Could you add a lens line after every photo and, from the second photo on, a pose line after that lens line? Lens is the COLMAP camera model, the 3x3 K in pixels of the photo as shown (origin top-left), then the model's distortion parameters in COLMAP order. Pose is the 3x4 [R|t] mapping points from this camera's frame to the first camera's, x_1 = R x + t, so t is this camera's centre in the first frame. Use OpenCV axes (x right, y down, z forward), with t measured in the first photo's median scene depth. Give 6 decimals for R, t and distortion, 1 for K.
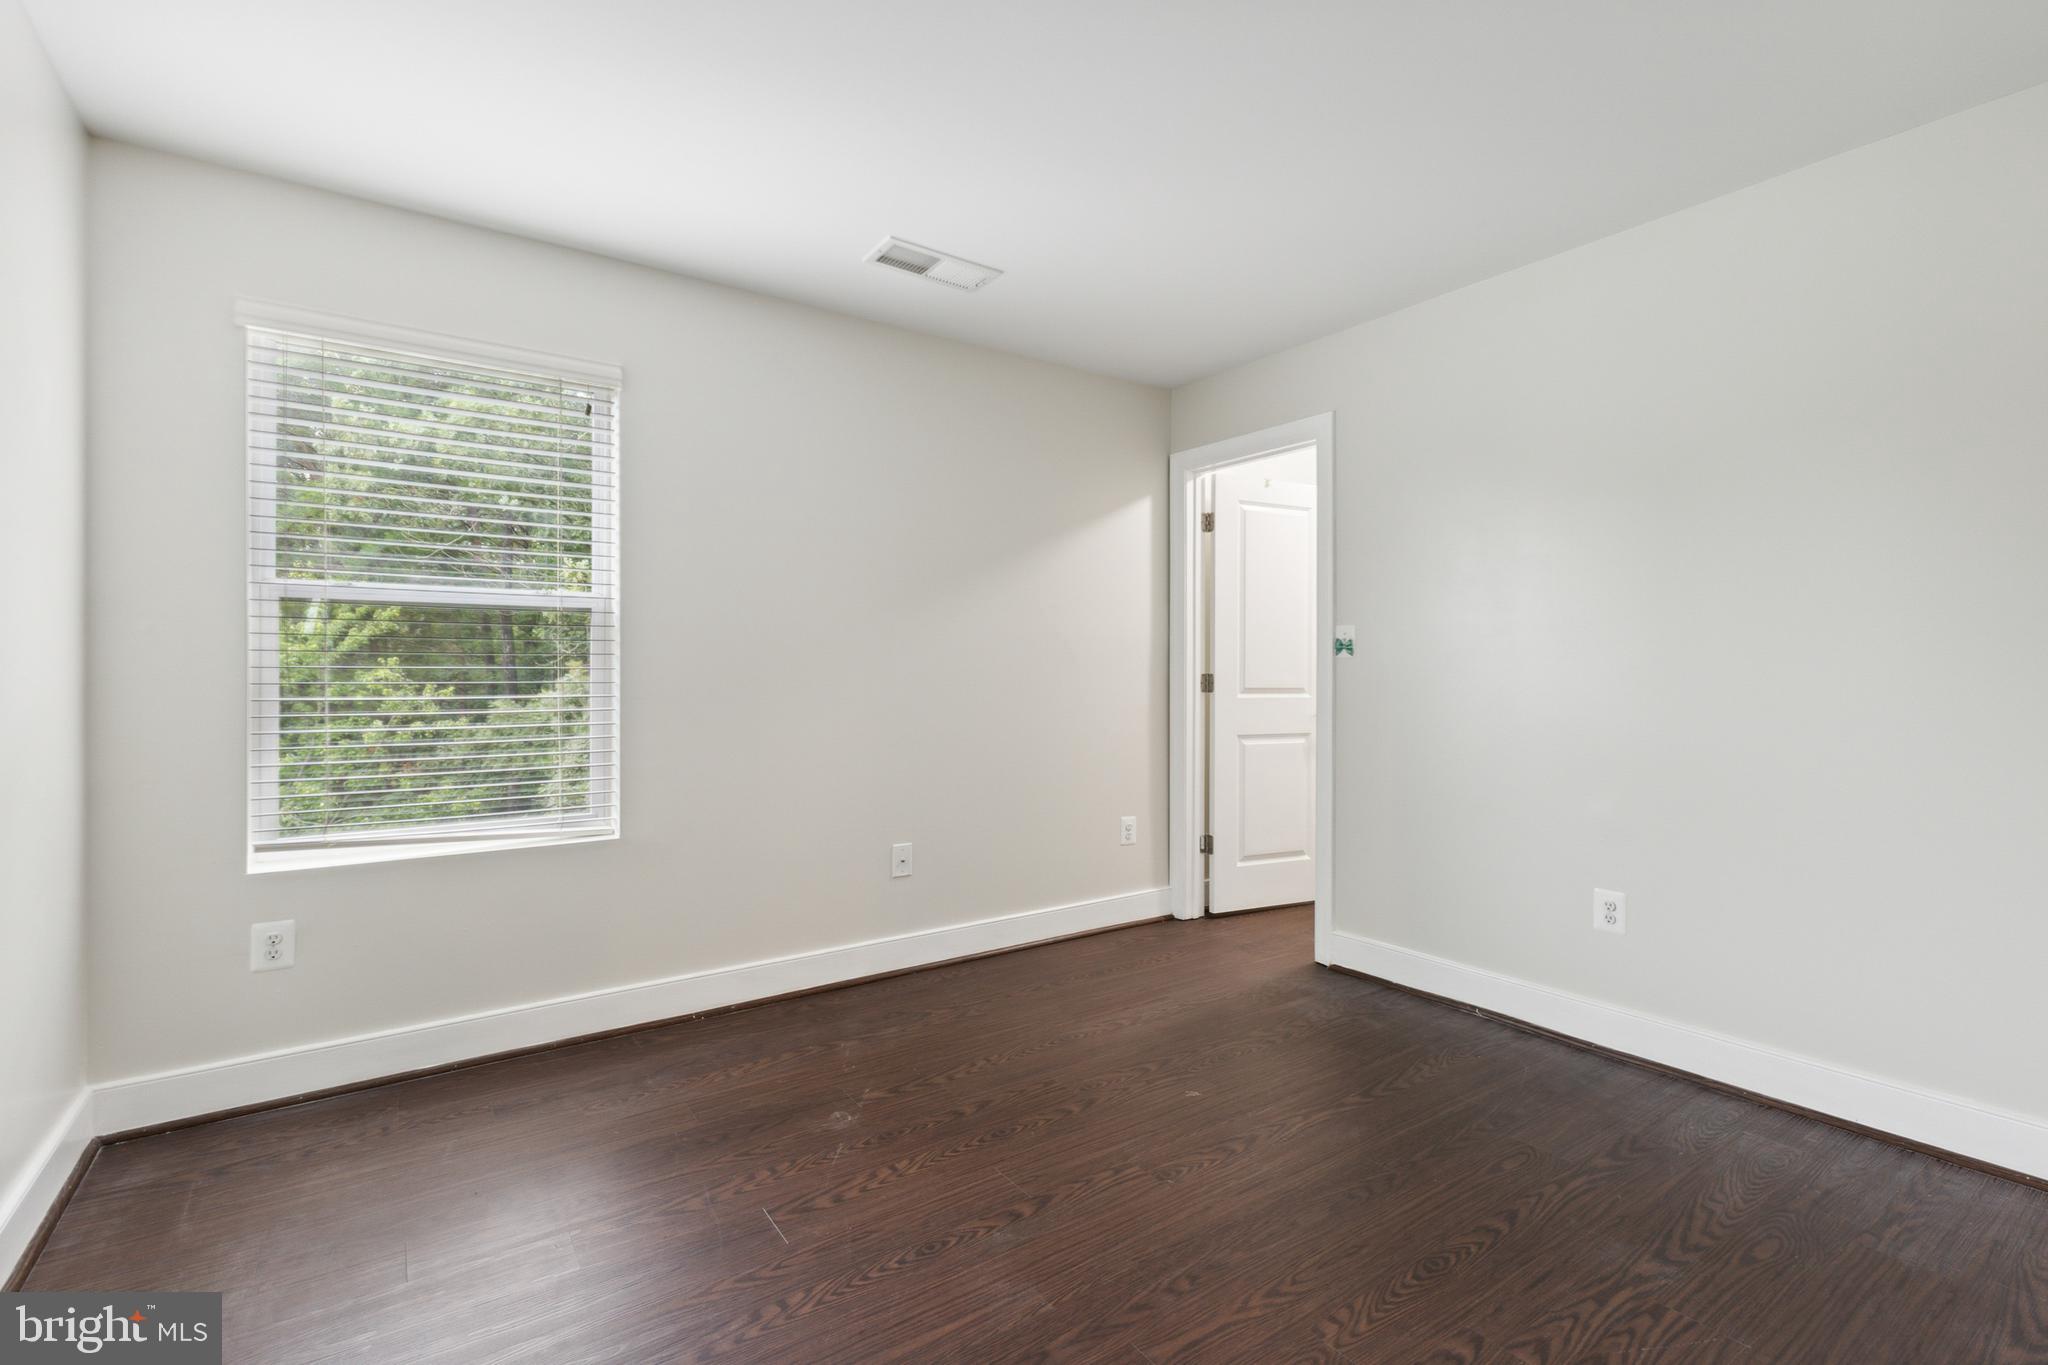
lens RADIAL K [[941.3, 0, 1026.2], [0, 941.3, 674.6], [0, 0, 1]] dist [0.012858, -0.001442]
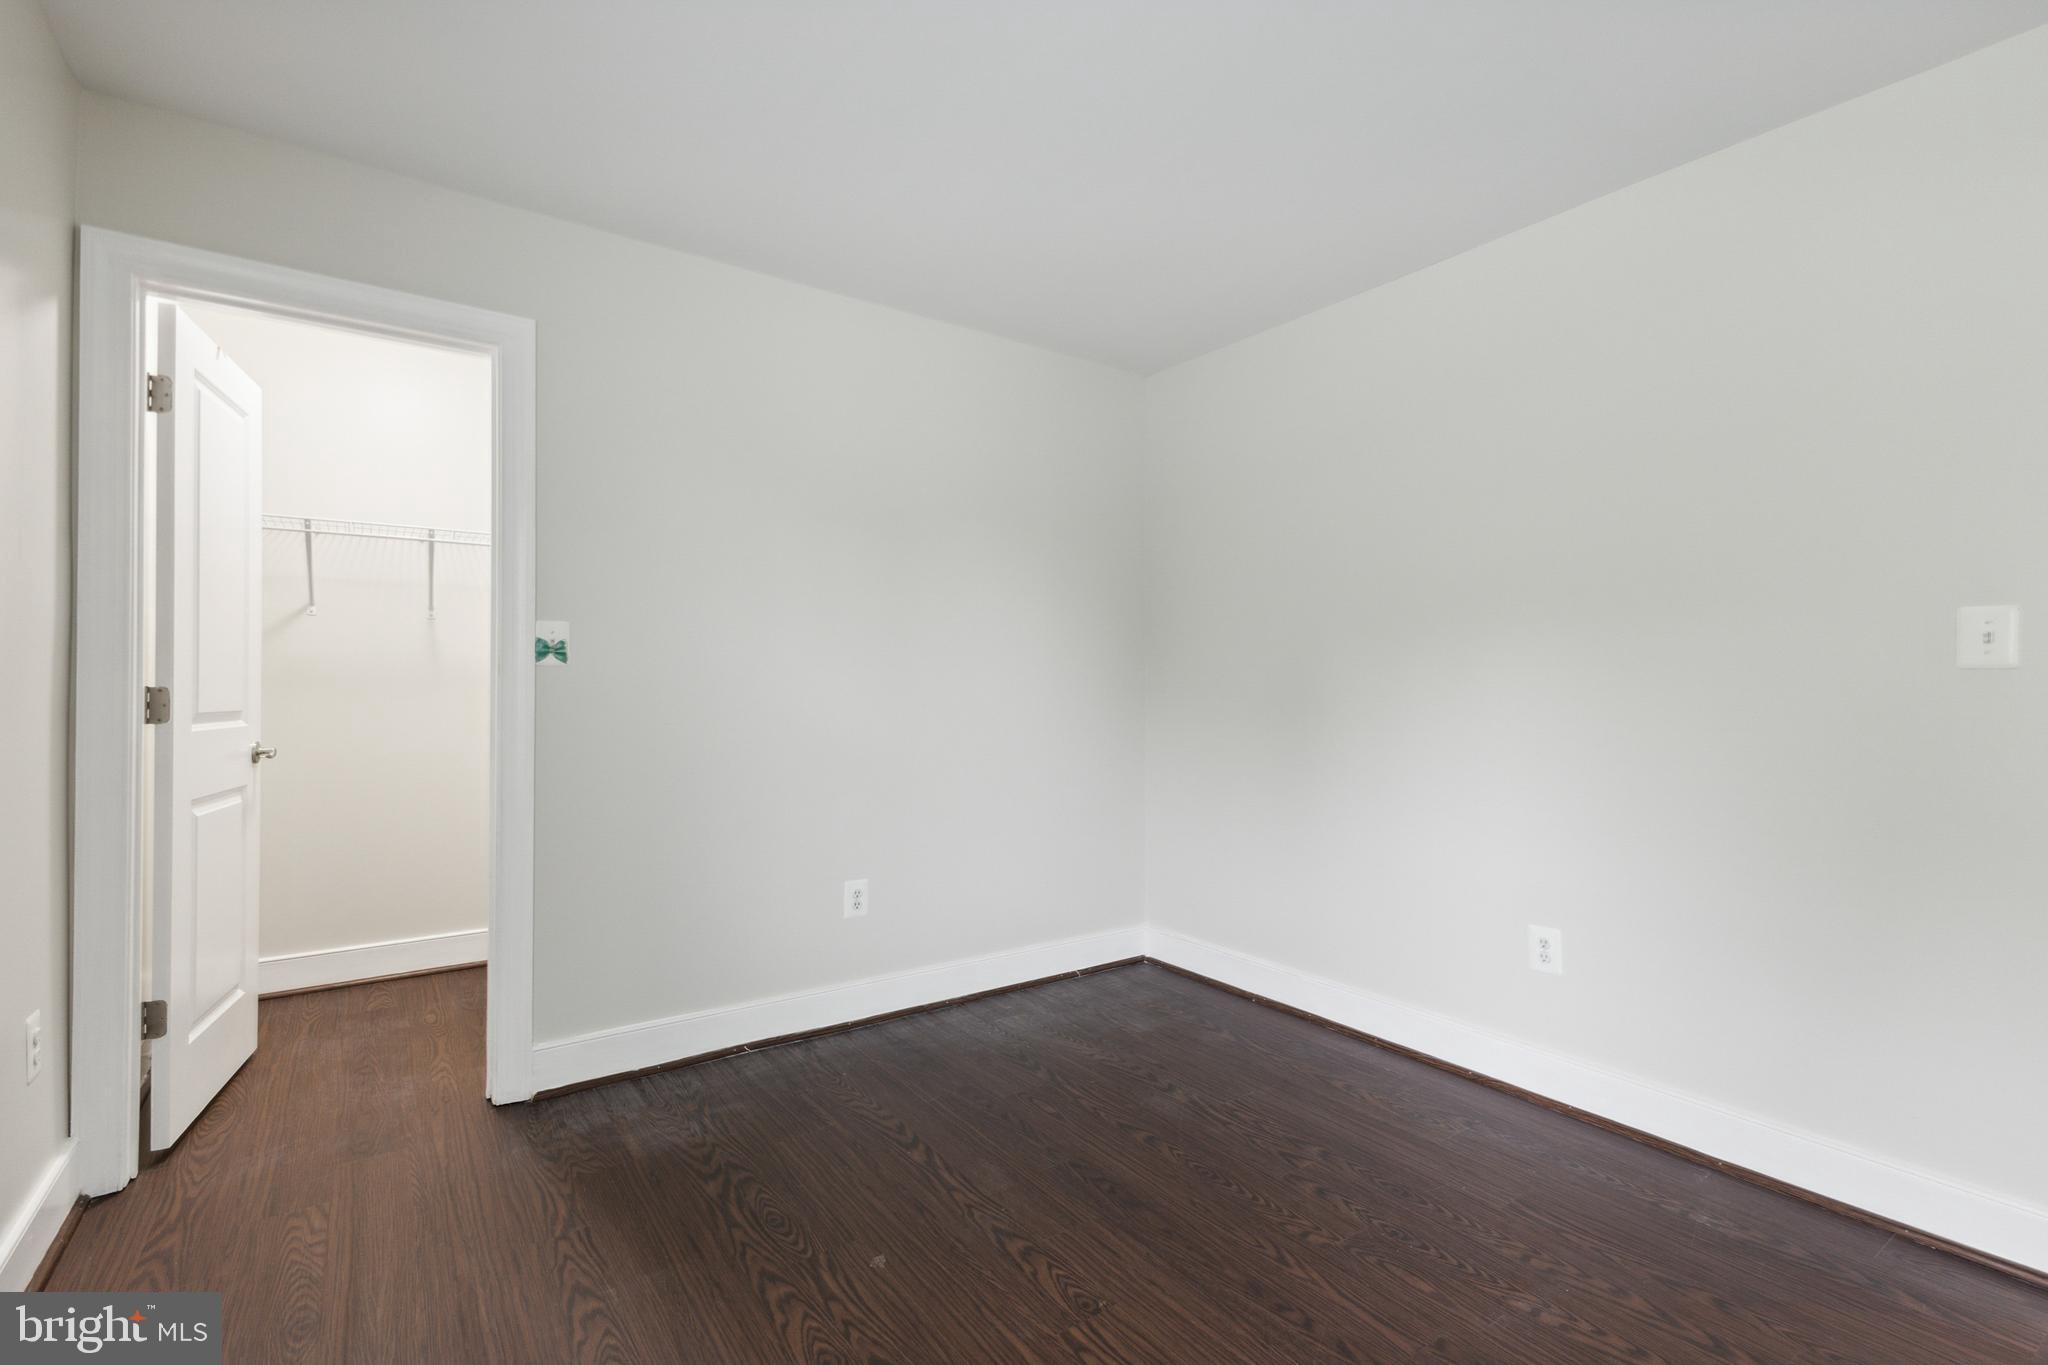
lens RADIAL K [[941.3, 0, 1027.5], [0, 941.3, 688.2], [0, 0, 1]] dist [0.012858, -0.001442]
pose [[-0.016003, -0.002100, 0.999870, -0.444782], [-0.000758, 0.999998, 0.002088, -0.002363], [-0.999872, -0.000724, -0.016004, 0.713569]]
